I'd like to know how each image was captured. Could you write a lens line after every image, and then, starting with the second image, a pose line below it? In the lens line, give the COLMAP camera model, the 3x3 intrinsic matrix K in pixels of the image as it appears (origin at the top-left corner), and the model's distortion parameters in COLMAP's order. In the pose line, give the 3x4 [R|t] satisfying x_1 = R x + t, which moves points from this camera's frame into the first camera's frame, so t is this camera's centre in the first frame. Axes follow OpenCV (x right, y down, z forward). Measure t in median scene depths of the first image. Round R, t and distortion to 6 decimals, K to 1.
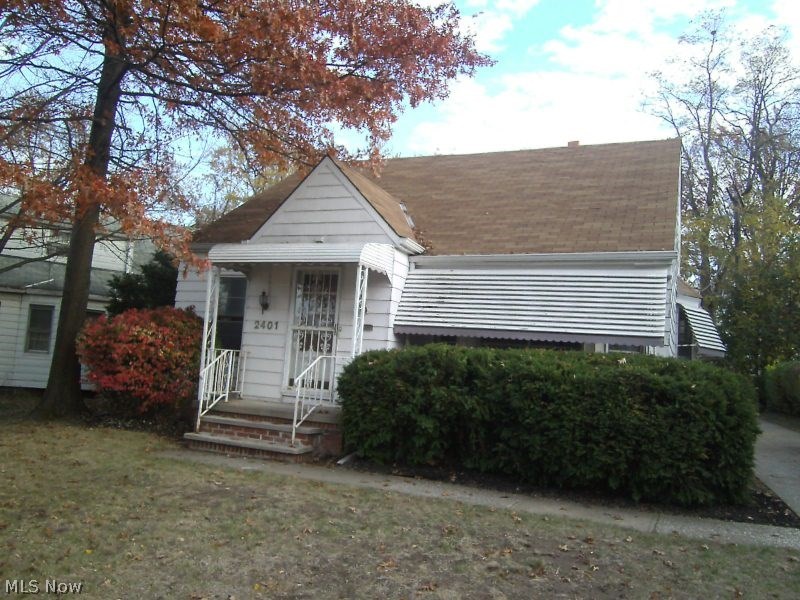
lens RADIAL K [[648.8, 0, 400.0], [0, 648.8, 300.0], [0, 0, 1]] dist [0.040164, -0.000108]
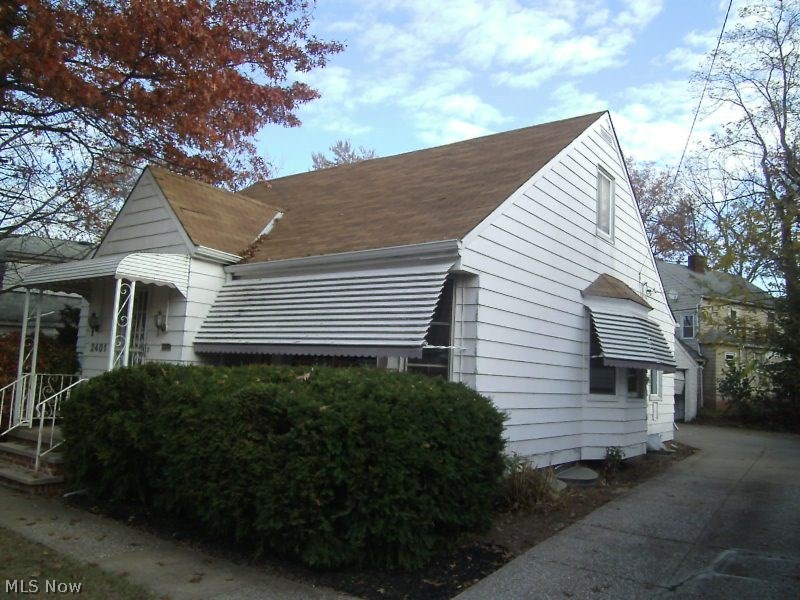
lens RADIAL K [[642.0, 0, 400.0], [0, 642.0, 300.0], [0, 0, 1]] dist [-0.049541, -0.000001]
pose [[0.976282, -0.047361, -0.211257, 0.463438], [0.039361, 0.998345, -0.041916, 0.027306], [0.212893, 0.032607, 0.976531, 0.192447]]
